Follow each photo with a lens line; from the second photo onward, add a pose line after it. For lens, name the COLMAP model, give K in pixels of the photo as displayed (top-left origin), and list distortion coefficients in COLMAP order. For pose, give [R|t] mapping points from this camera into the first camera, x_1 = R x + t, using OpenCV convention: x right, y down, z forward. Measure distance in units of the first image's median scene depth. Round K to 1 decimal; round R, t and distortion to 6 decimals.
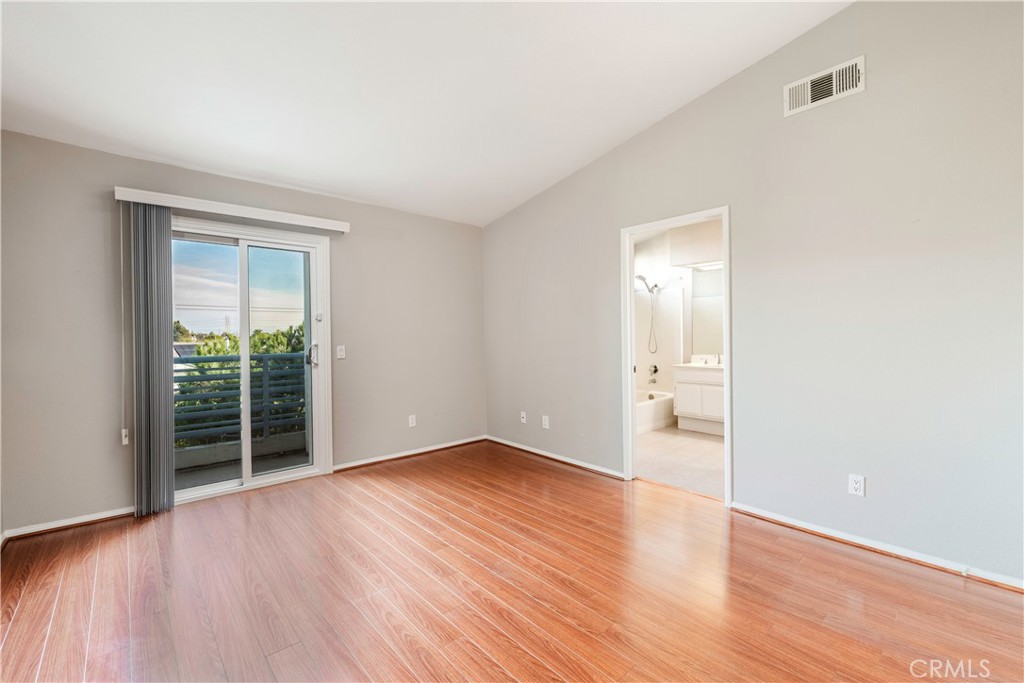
lens RADIAL K [[439.2, 0, 512.8], [0, 439.2, 338.6], [0, 0, 1]] dist [0.002541, 0.000312]
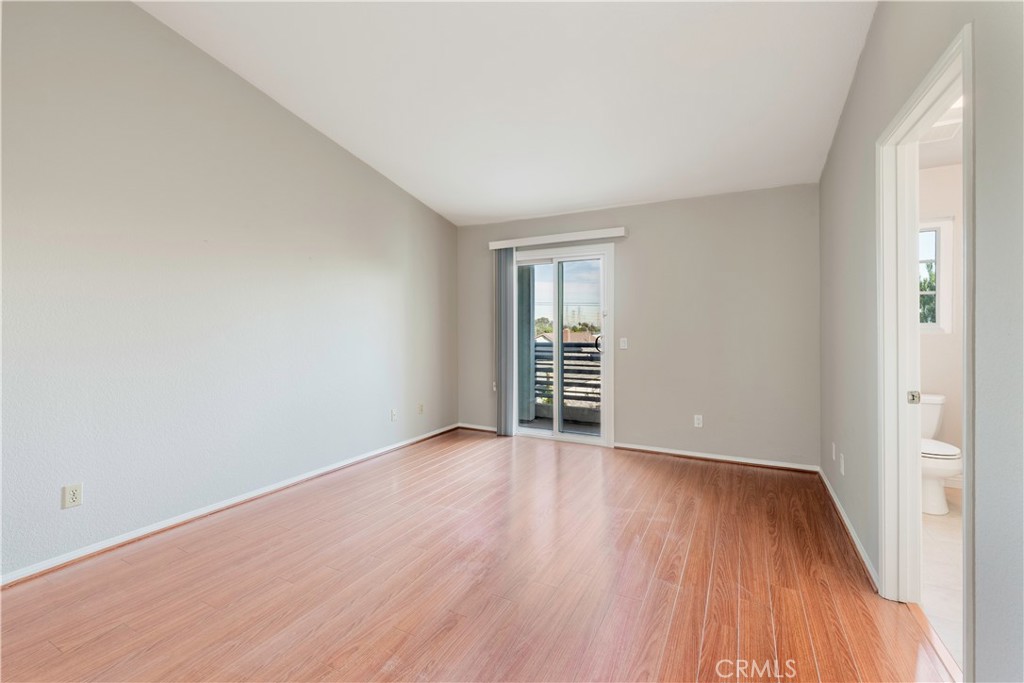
lens RADIAL K [[439.2, 0, 511.5], [0, 439.2, 333.6], [0, 0, 1]] dist [0.002541, 0.000312]
pose [[0.353768, 0.019251, -0.935135, 0.597132], [-0.009500, 0.999811, 0.016988, -0.010934], [0.935285, 0.002874, 0.353884, 0.364800]]
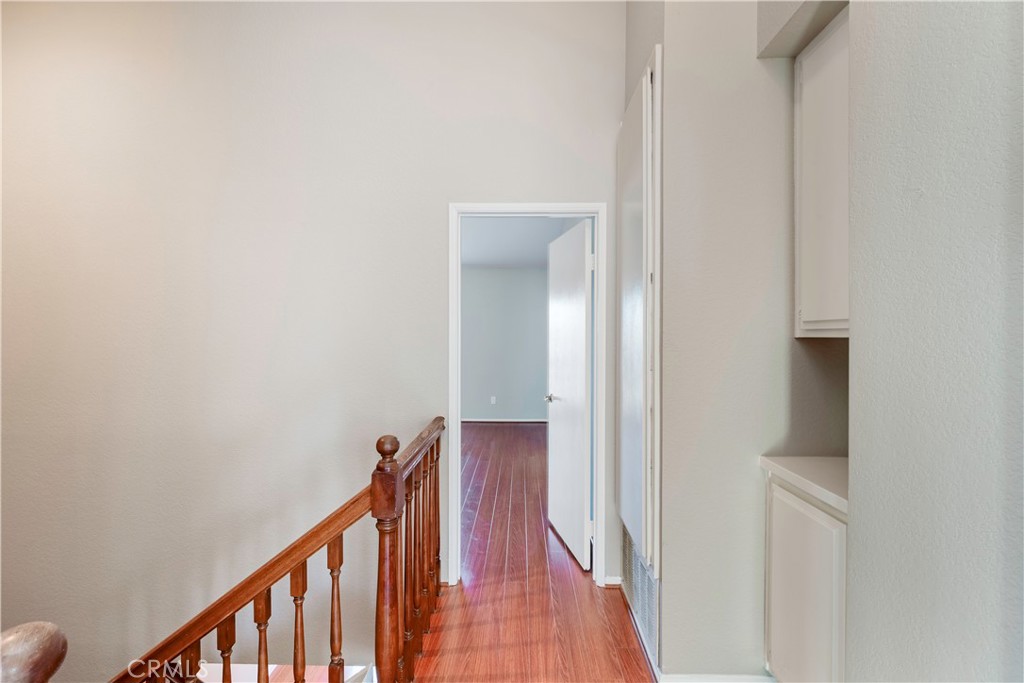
lens RADIAL K [[439.2, 0, 512.3], [0, 439.2, 341.1], [0, 0, 1]] dist [0.002541, 0.000312]
pose [[0.735180, 0.010157, -0.677795, 1.074449], [-0.011033, 0.999935, 0.003017, -0.037413], [0.677782, 0.005260, 0.735244, -0.142610]]
